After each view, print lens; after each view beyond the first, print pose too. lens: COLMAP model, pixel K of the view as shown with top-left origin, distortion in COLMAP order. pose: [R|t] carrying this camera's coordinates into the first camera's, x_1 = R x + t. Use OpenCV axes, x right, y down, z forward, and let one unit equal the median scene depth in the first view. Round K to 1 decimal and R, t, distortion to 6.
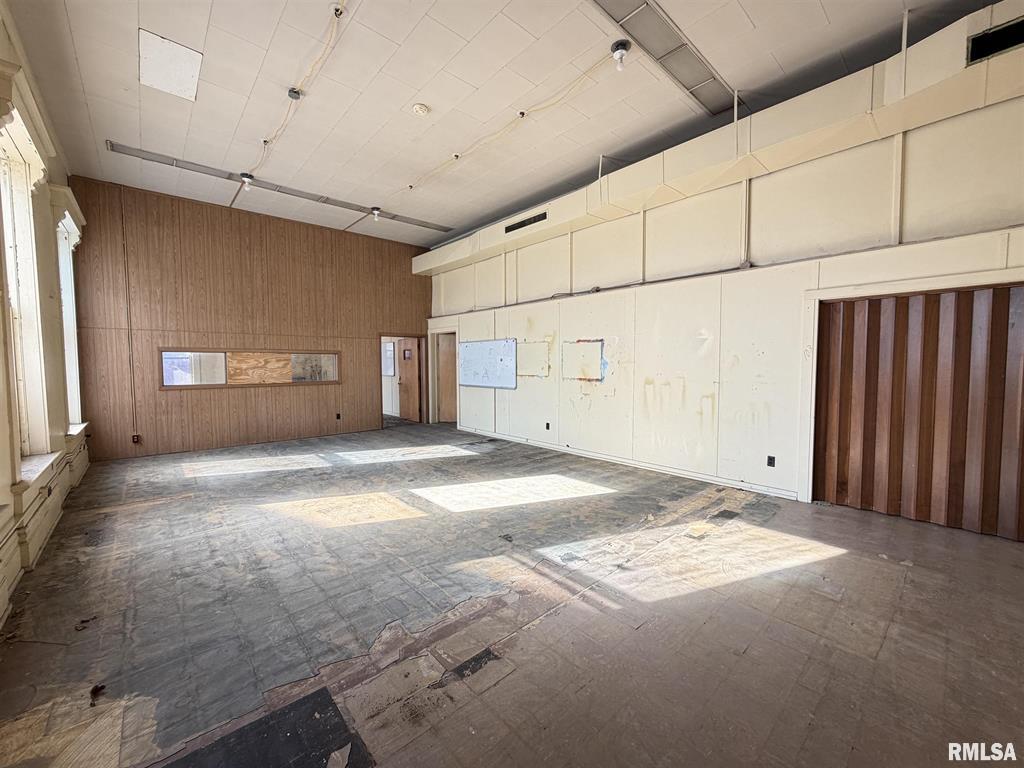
lens RADIAL K [[406.8, 0, 510.2], [0, 406.8, 383.1], [0, 0, 1]] dist [-0.001266, -0.000025]
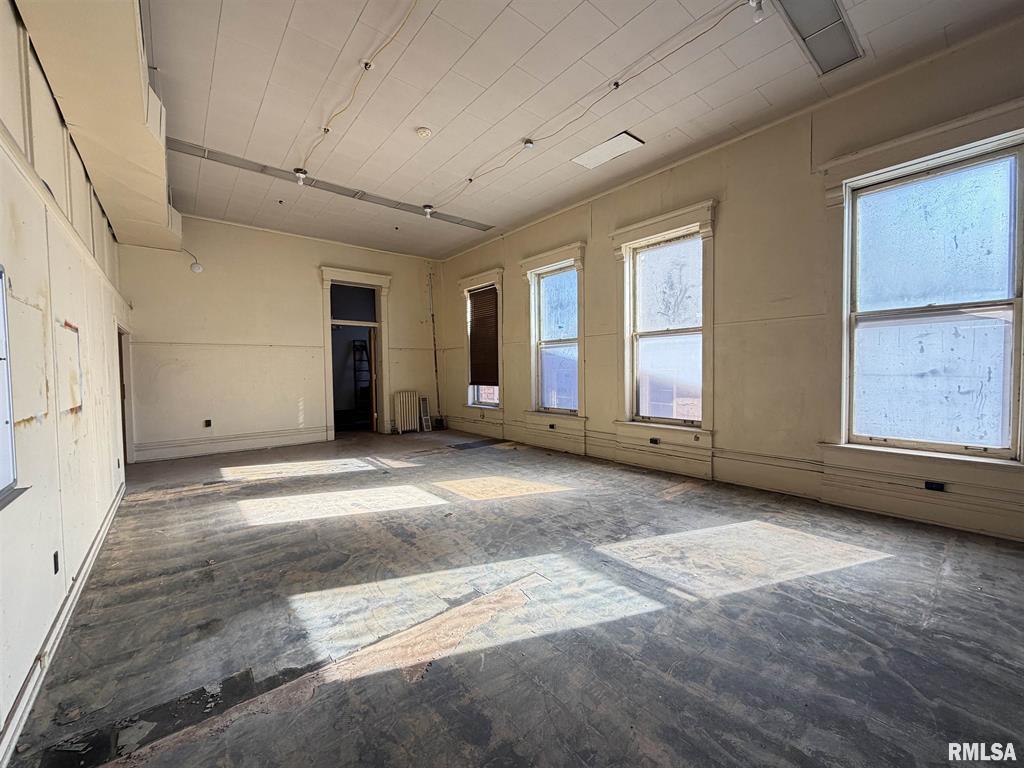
lens RADIAL K [[406.8, 0, 510.2], [0, 406.8, 383.1], [0, 0, 1]] dist [-0.001266, -0.000025]
pose [[-0.999034, 0.014657, 0.041437, -0.439198], [0.018211, 0.996064, 0.086744, -0.094451], [-0.040002, 0.087415, -0.995369, 1.926210]]
